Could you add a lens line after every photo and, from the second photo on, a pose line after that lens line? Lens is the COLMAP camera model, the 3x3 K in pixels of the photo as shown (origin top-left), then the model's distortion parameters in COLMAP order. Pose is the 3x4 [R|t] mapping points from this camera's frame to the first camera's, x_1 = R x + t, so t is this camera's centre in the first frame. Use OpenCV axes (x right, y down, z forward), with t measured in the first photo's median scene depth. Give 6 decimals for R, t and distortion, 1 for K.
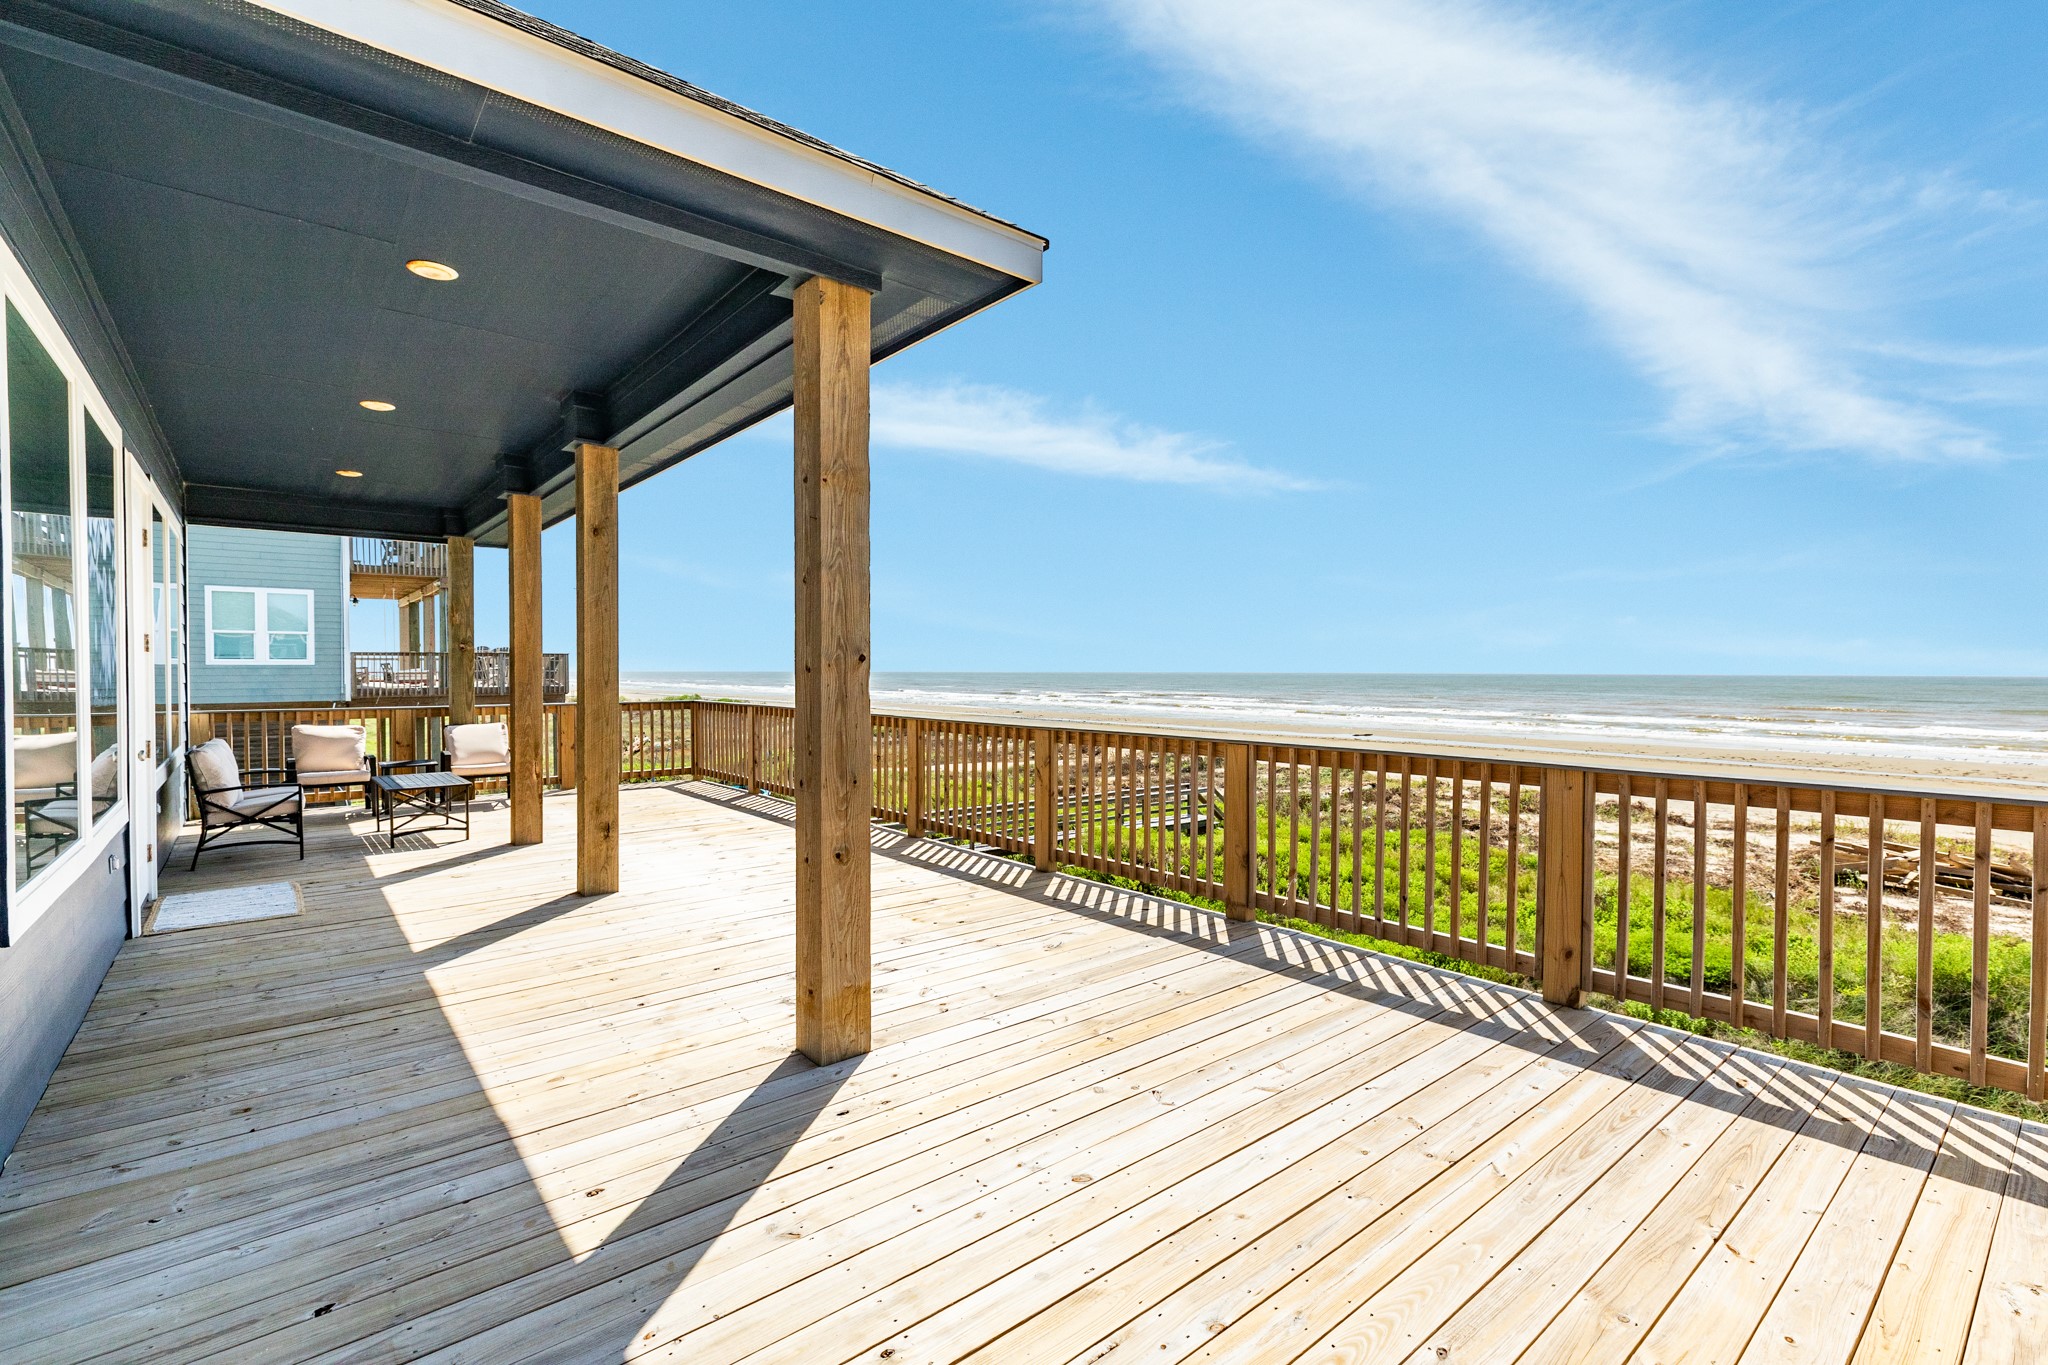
lens RADIAL K [[916.5, 0, 1023.6], [0, 916.5, 685.4], [0, 0, 1]] dist [0.001155, 0.000268]
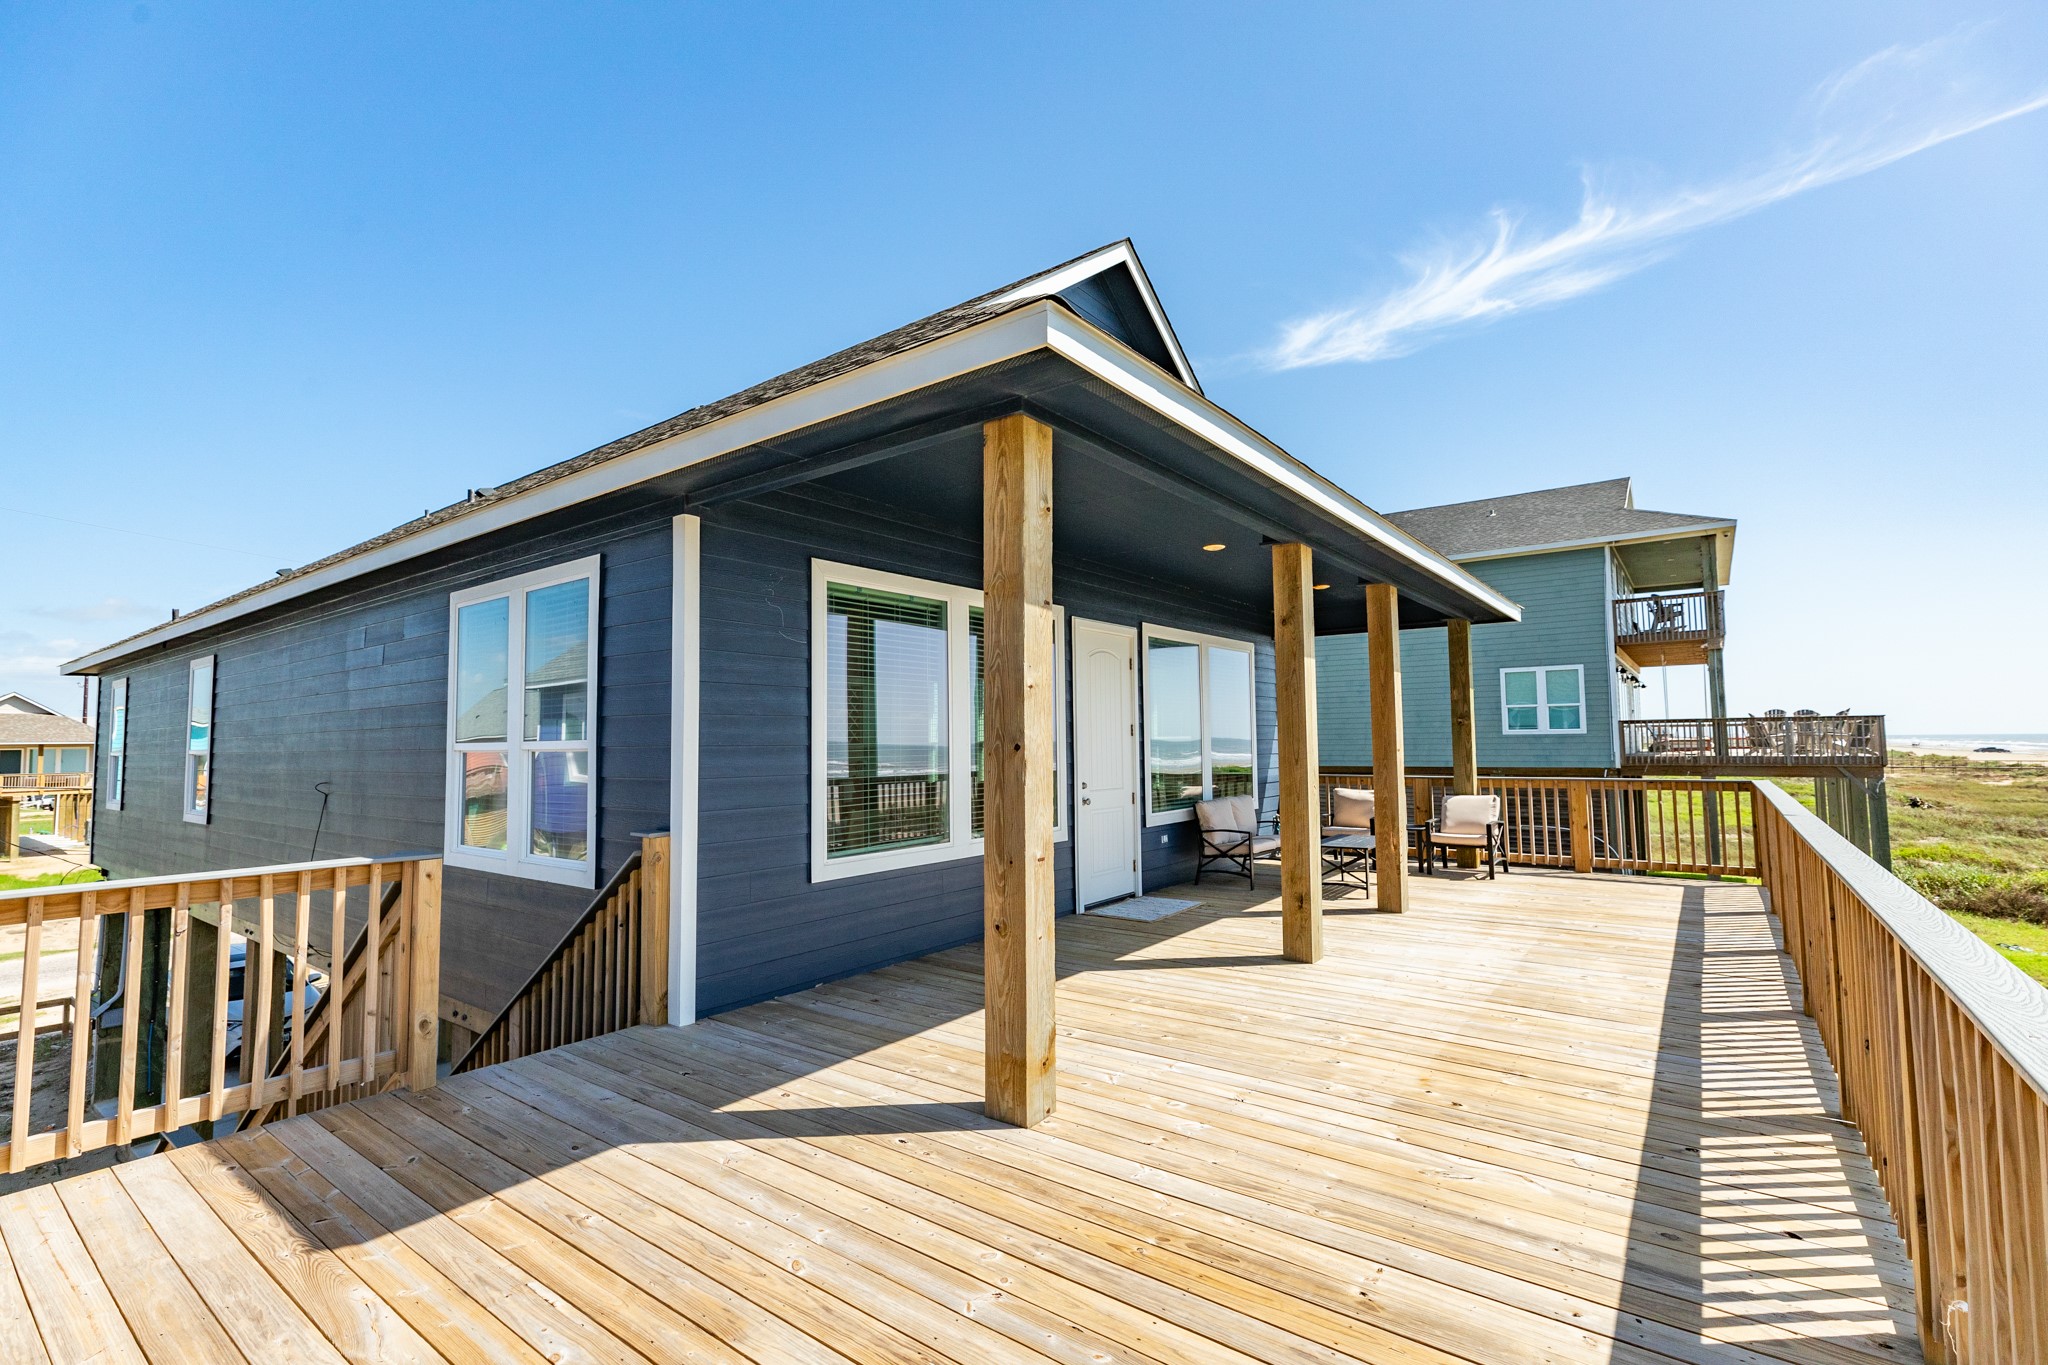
lens RADIAL K [[916.5, 0, 1023.6], [0, 916.5, 685.4], [0, 0, 1]] dist [0.001155, 0.000268]
pose [[0.226684, -0.061879, -0.972001, 0.600996], [-0.005784, 0.997877, -0.064875, -0.022421], [0.973951, 0.020329, 0.225845, 0.521447]]
